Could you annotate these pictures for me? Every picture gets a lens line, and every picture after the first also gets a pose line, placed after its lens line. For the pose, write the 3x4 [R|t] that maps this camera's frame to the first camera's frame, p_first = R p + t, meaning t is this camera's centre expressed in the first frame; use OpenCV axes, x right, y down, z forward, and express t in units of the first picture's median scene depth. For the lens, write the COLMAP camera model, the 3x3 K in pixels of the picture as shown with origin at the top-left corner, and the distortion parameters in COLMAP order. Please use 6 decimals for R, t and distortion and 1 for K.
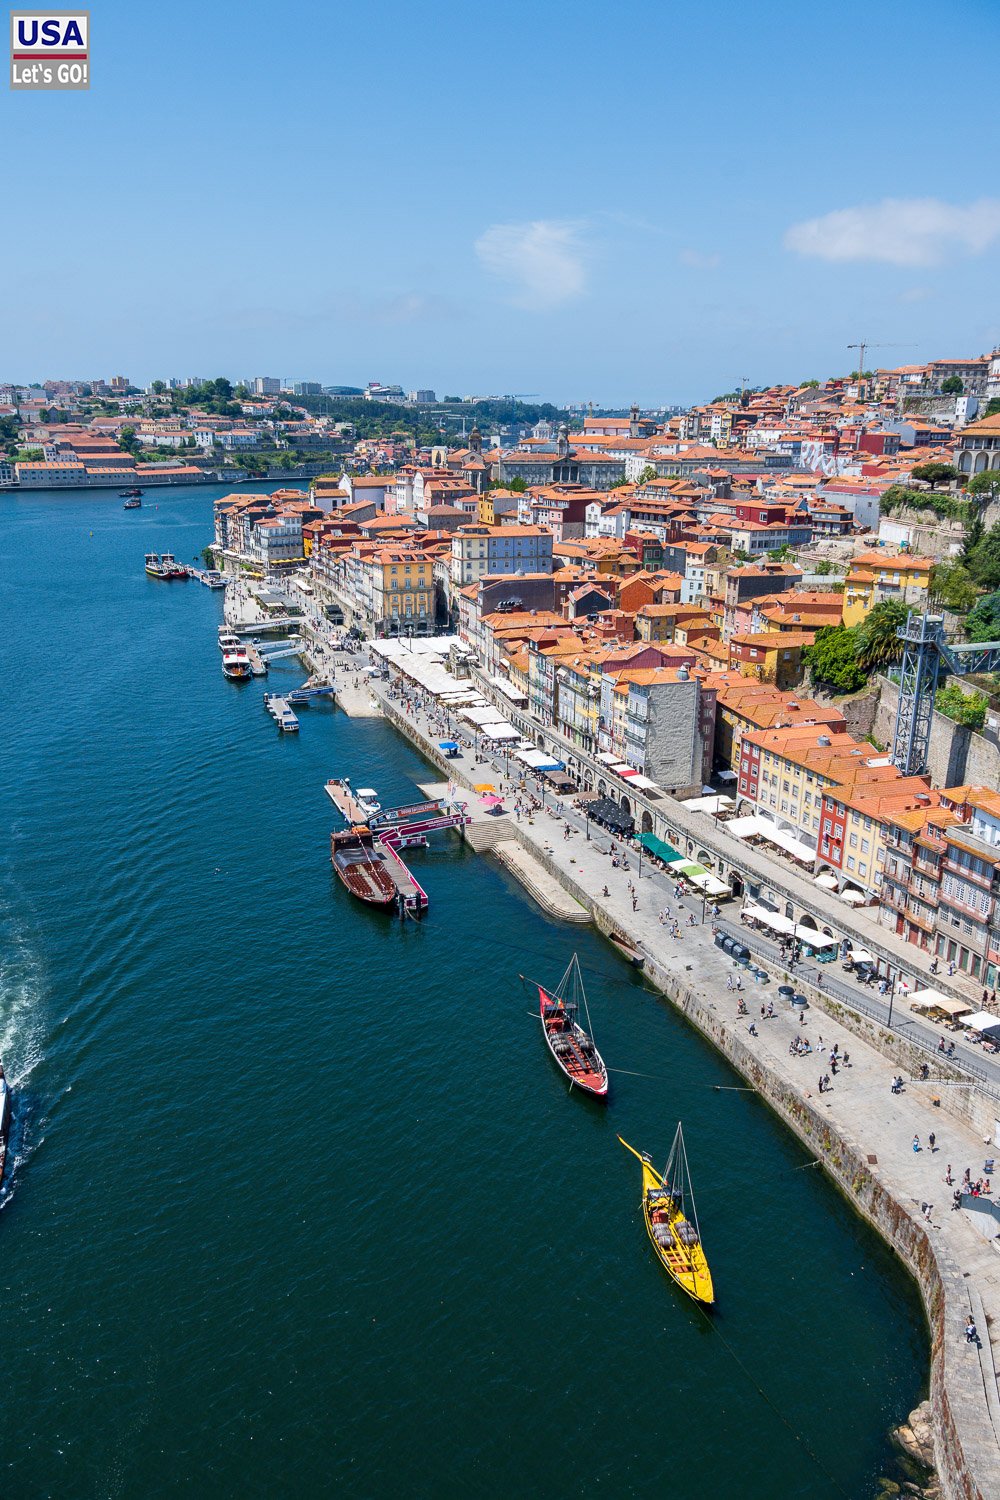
lens RADIAL K [[1127.8, 0, 500.7], [0, 1127.8, 750.0], [0, 0, 1]] dist [-0.002247, 0.000743]
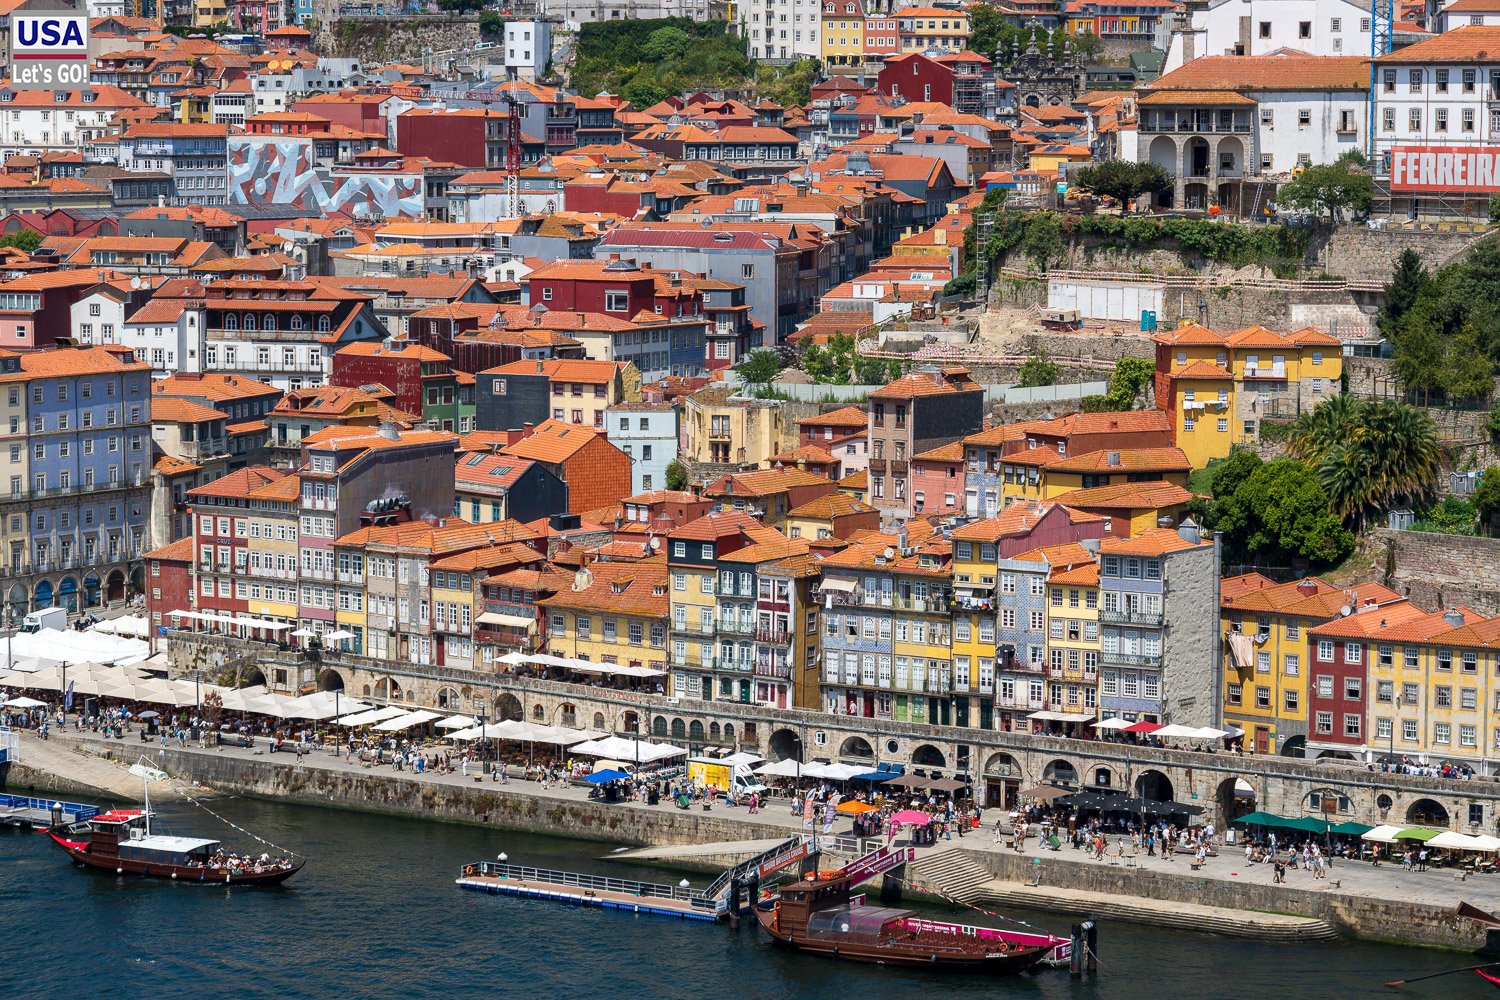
lens RADIAL K [[4338.0, 0, 746.1], [0, 4338.0, 500.8], [0, 0, 1]] dist [-0.029466, 0.000000]
pose [[0.797132, -0.063752, 0.600430, -0.937117], [0.175932, 0.975786, -0.129963, 0.111468], [-0.577605, 0.209233, 0.789046, -0.376143]]
